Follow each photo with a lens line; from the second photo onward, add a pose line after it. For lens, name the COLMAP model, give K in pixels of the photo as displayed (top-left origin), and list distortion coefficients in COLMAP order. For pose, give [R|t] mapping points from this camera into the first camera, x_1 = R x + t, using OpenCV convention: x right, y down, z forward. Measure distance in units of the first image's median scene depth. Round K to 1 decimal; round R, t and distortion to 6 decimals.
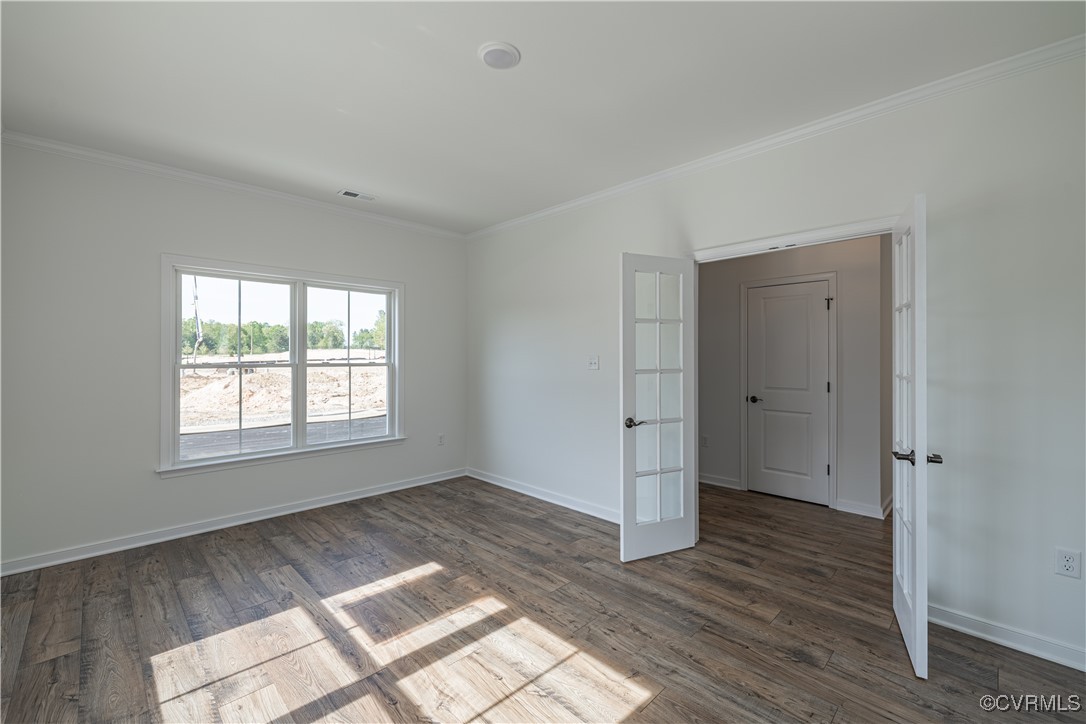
lens RADIAL K [[456.3, 0, 542.0], [0, 456.3, 360.0], [0, 0, 1]] dist [0.003197, -0.000905]
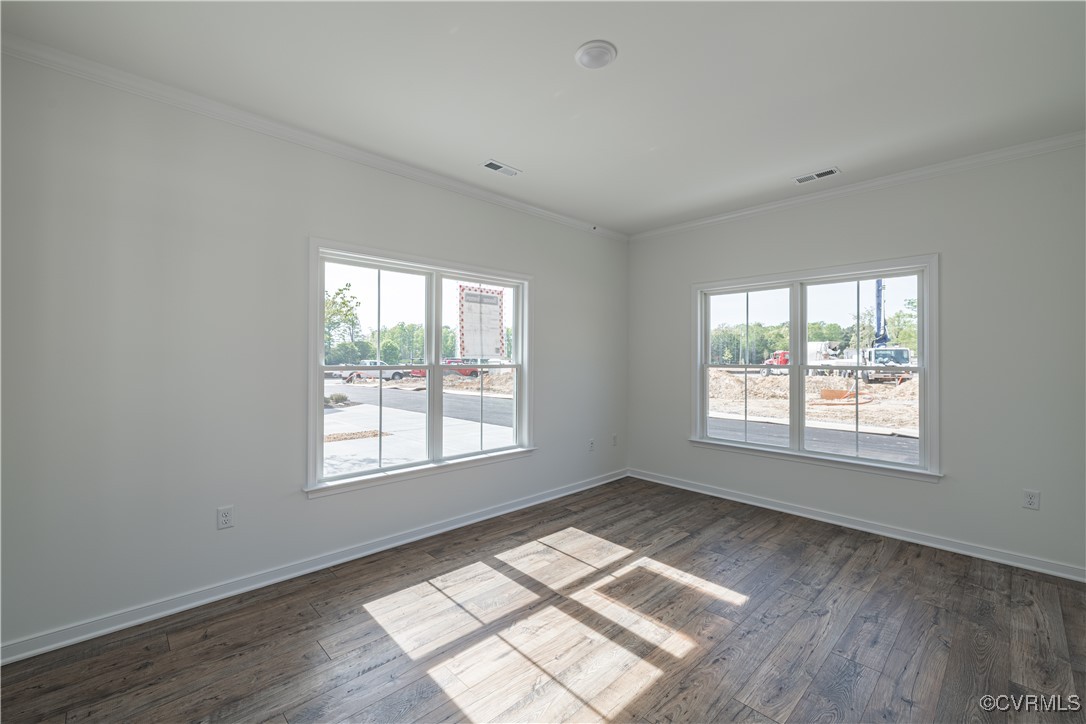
lens RADIAL K [[456.3, 0, 542.5], [0, 456.3, 356.6], [0, 0, 1]] dist [0.003197, -0.000905]
pose [[-0.024430, -0.004289, -0.999692, 0.646998], [-0.009232, 0.999949, -0.004064, -0.002381], [0.999659, 0.009129, -0.024469, 0.649251]]
